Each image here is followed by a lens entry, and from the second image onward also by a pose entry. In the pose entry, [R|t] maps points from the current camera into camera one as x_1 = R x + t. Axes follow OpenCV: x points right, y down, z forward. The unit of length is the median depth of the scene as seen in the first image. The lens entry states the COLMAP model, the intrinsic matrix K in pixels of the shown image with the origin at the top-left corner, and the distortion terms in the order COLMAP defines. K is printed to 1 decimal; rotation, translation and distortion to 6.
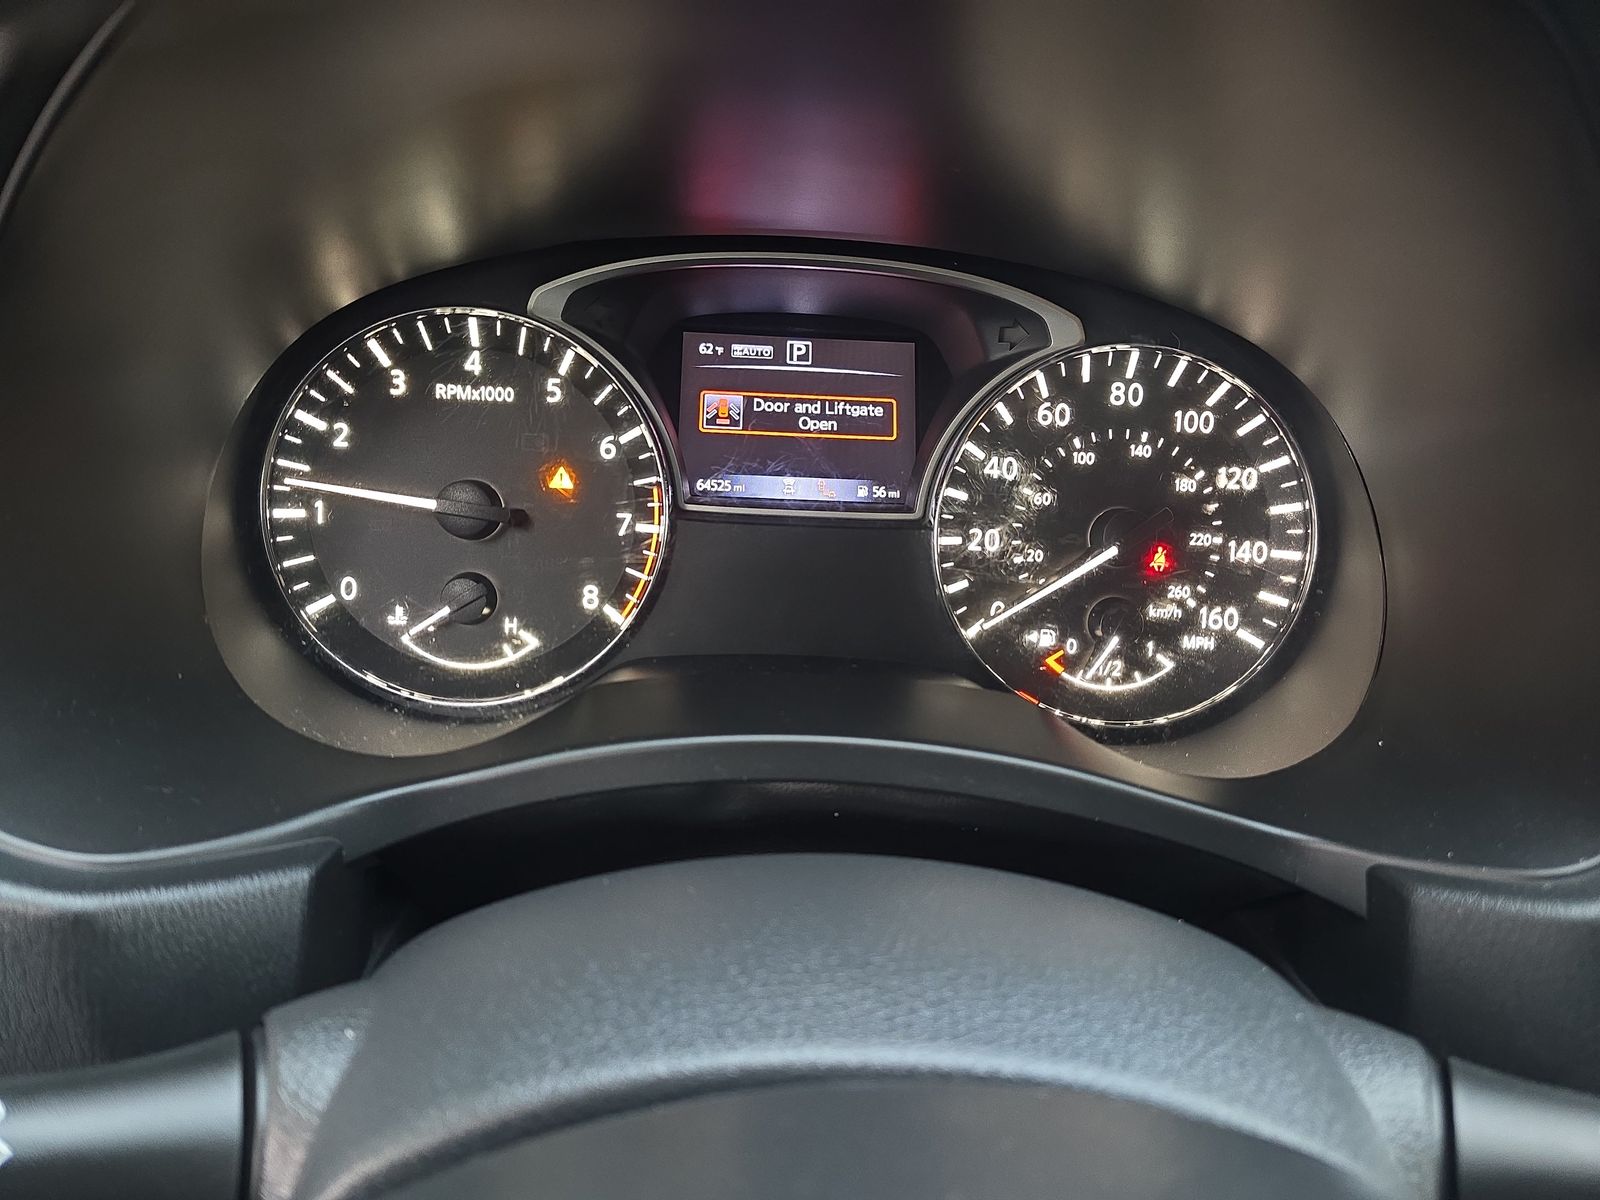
lens RADIAL K [[1112.2, 0, 800.0], [0, 1112.2, 600.0], [0, 0, 1]] dist [0.038748, -0.023729]
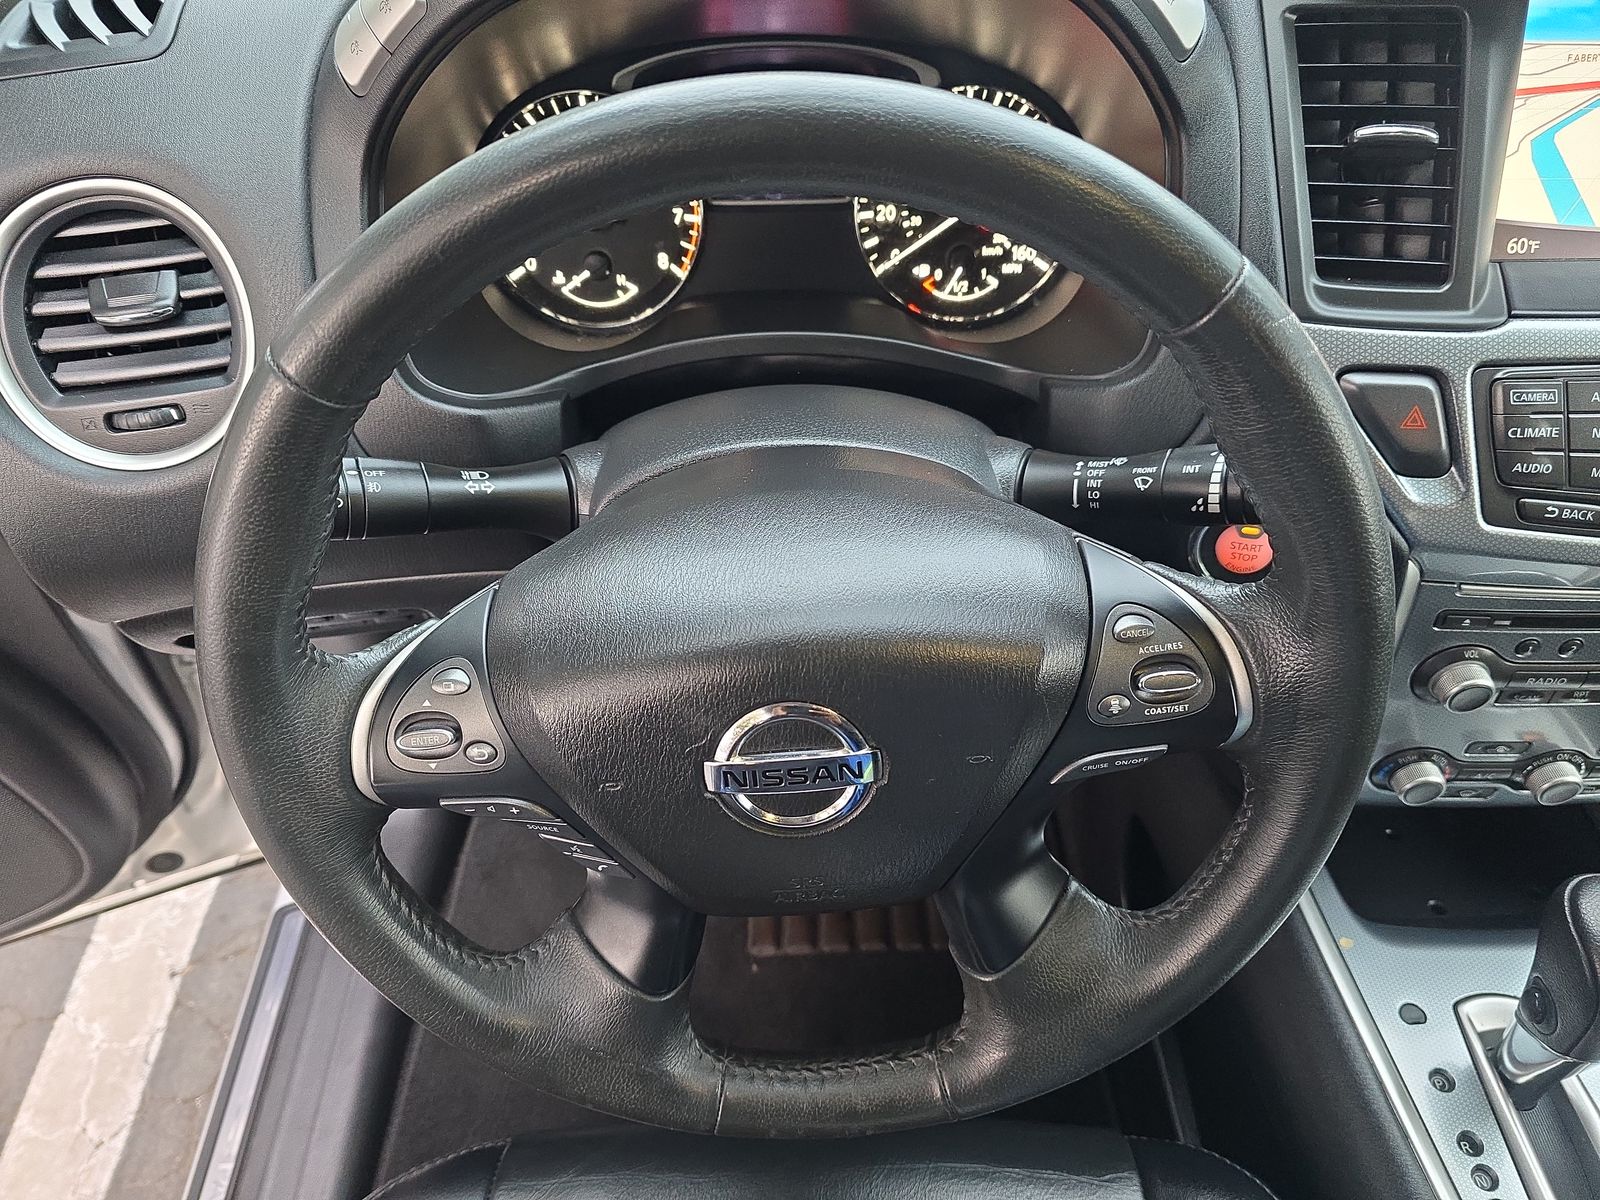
lens RADIAL K [[1112.2, 0, 800.0], [0, 1112.2, 600.0], [0, 0, 1]] dist [0.038748, -0.023729]
pose [[0.997875, -0.037704, -0.053132, 0.103618], [0.053111, 0.943109, 0.328214, -0.064814], [0.037734, -0.330339, 0.943108, -0.843730]]
